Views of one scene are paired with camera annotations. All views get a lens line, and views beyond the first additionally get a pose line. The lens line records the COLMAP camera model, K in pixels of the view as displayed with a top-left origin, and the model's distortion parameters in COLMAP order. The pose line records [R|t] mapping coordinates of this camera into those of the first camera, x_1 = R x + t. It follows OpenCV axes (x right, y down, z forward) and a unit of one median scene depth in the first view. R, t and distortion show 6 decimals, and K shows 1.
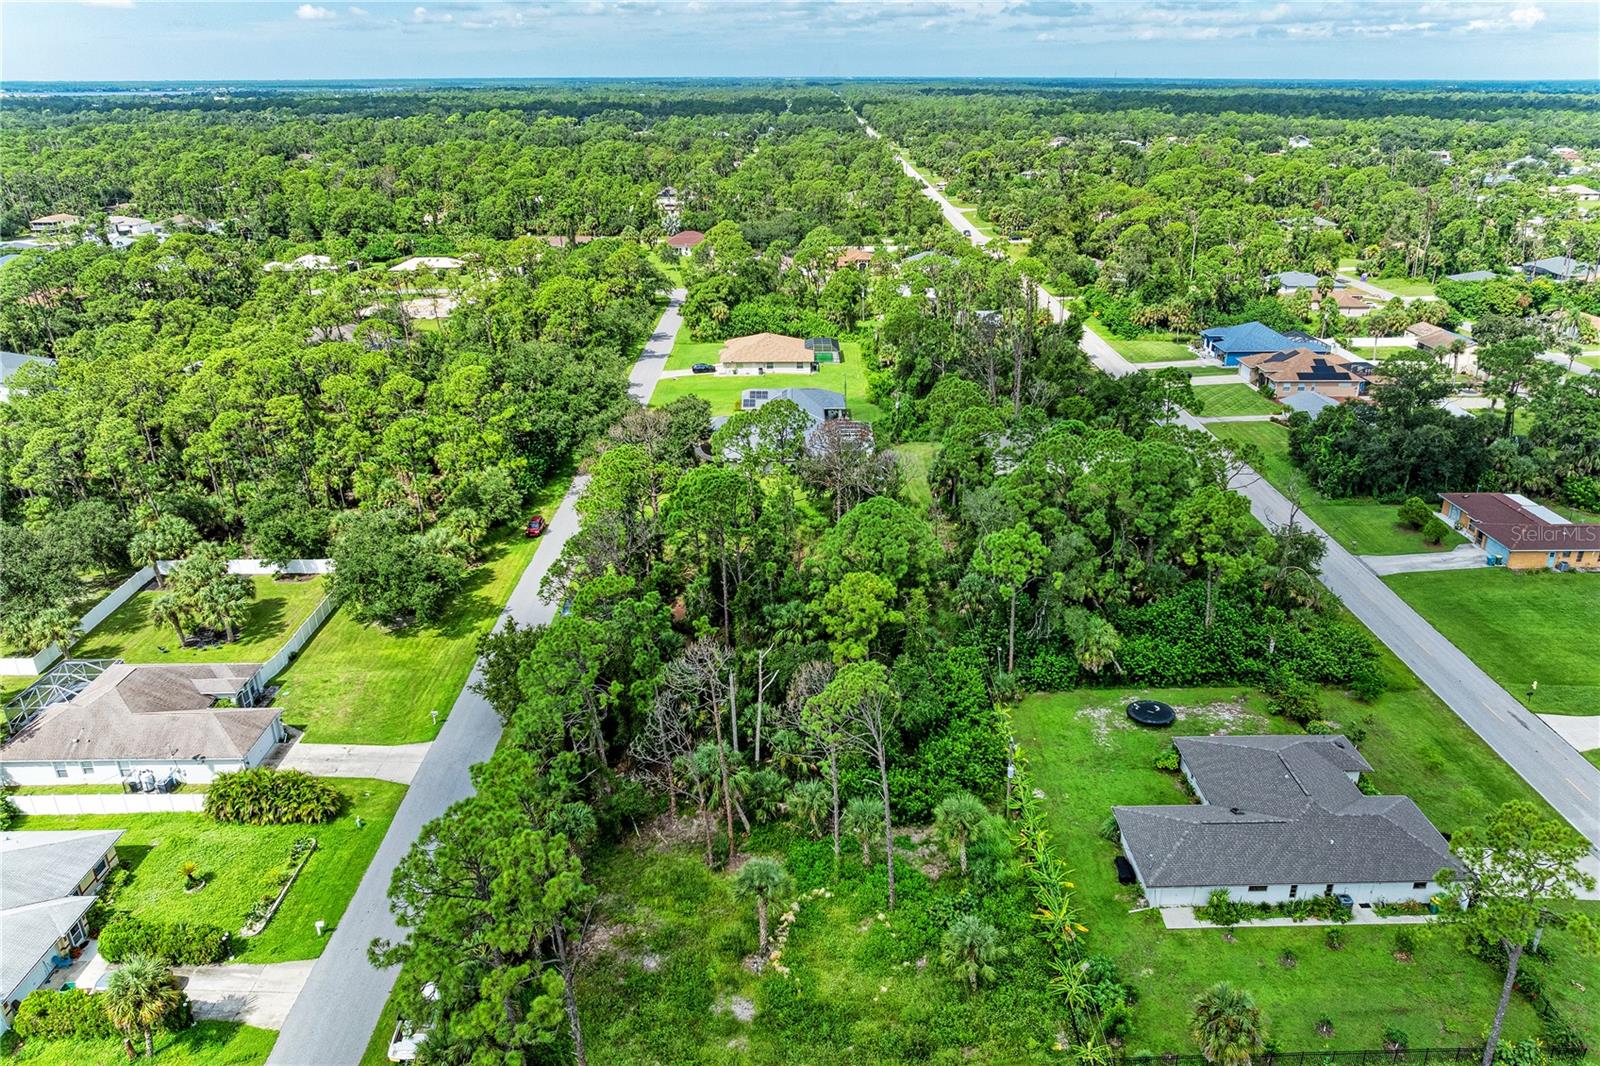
lens RADIAL K [[1130.8, 0, 800.0], [0, 1130.8, 533.0], [0, 0, 1]] dist [-0.037366, -0.000802]
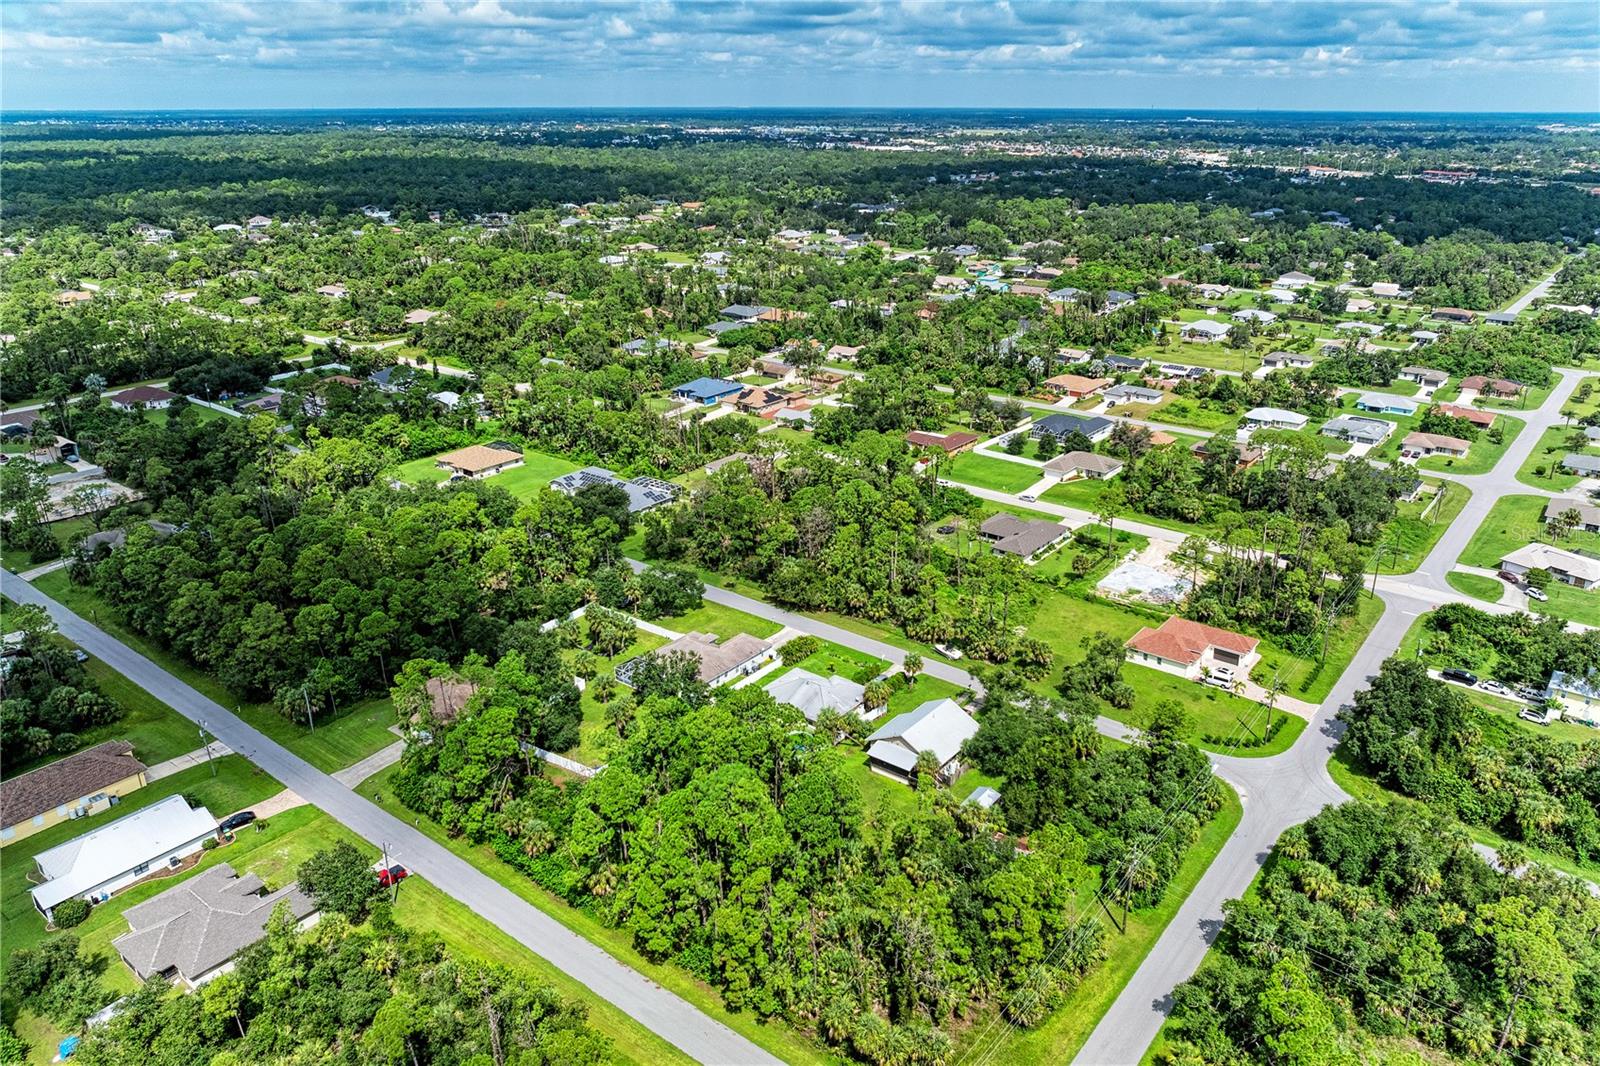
lens RADIAL K [[1130.8, 0, 800.0], [0, 1130.8, 533.0], [0, 0, 1]] dist [-0.037366, -0.000802]
pose [[0.626932, -0.276870, 0.728217, -1.386802], [0.296841, 0.949104, 0.105297, -0.162352], [-0.720307, 0.150151, 0.677210, -0.433184]]
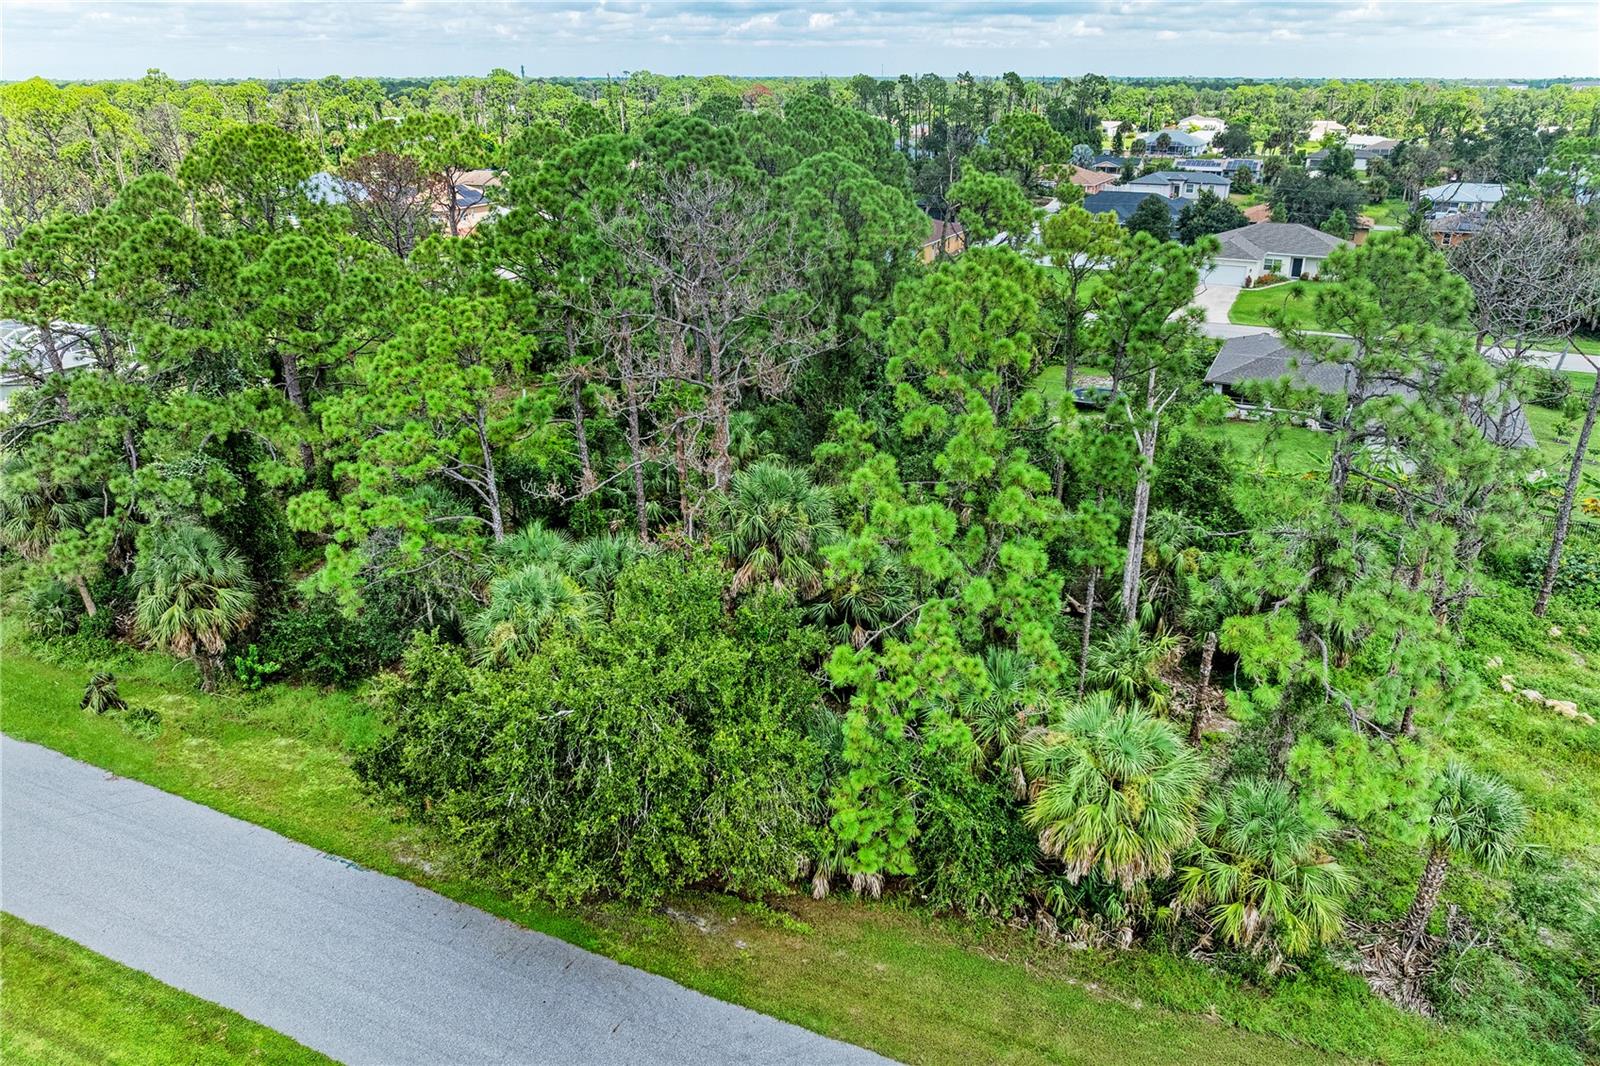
lens RADIAL K [[1130.8, 0, 800.0], [0, 1130.8, 533.0], [0, 0, 1]] dist [-0.037366, -0.000802]
pose [[0.435684, -0.334780, 0.835525, -0.313538], [0.348717, 0.918544, 0.186206, 0.026499], [-0.829805, 0.210235, 0.516938, 0.591884]]
